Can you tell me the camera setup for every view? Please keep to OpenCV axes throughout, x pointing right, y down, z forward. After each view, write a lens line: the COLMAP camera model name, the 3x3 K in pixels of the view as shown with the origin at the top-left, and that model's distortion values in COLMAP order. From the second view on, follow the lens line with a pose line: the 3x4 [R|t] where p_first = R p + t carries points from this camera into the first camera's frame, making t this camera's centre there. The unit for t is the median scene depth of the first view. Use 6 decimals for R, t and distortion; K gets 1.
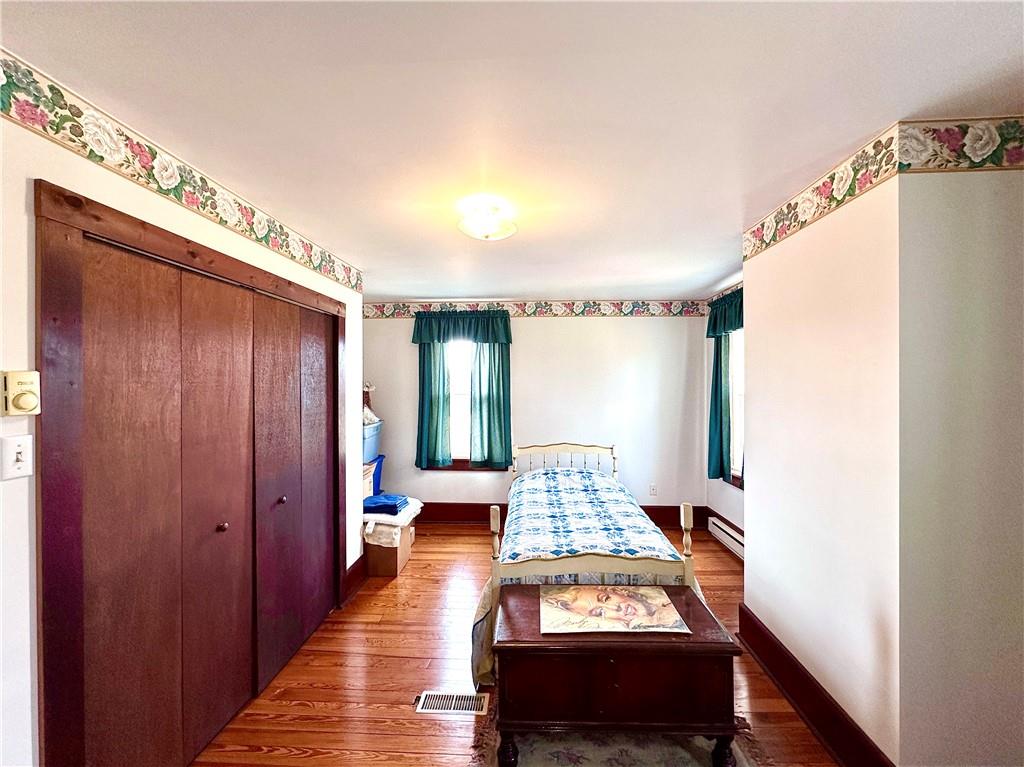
lens RADIAL K [[408.2, 0, 508.6], [0, 408.2, 382.5], [0, 0, 1]] dist [-0.002543, -0.000326]
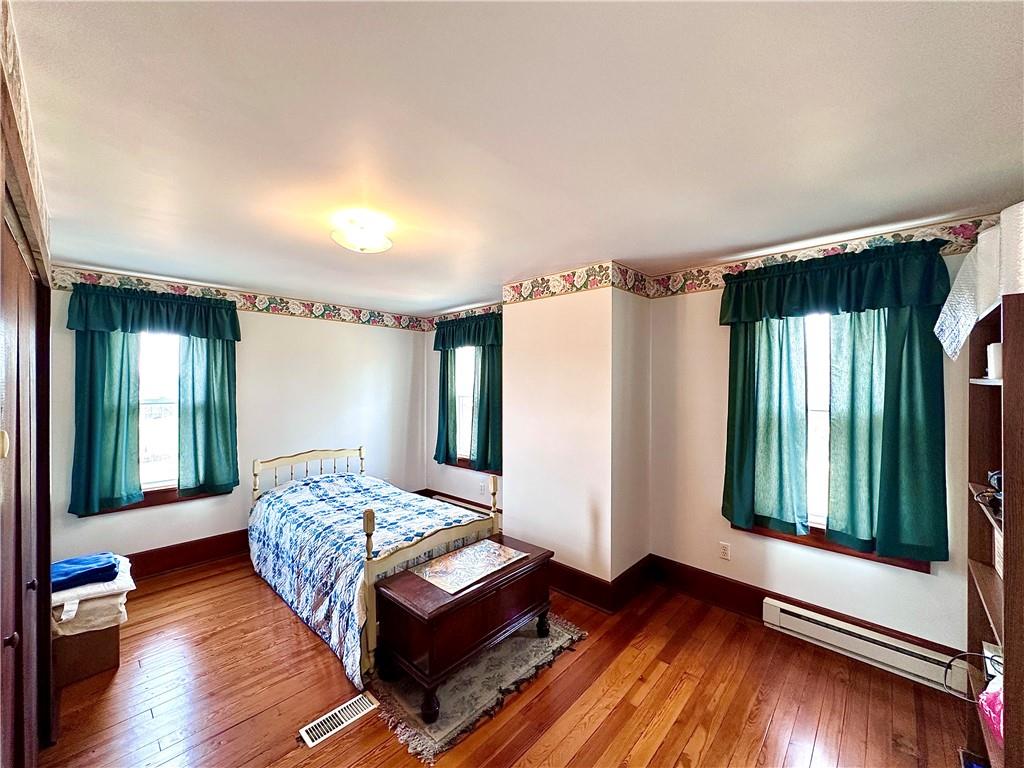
lens RADIAL K [[408.2, 0, 508.6], [0, 408.2, 383.0], [0, 0, 1]] dist [-0.002543, -0.000326]
pose [[0.645487, 0.000805, 0.763771, -0.442178], [-0.001963, 0.999998, 0.000605, -0.016245], [-0.763768, -0.001890, 0.645488, 0.040500]]
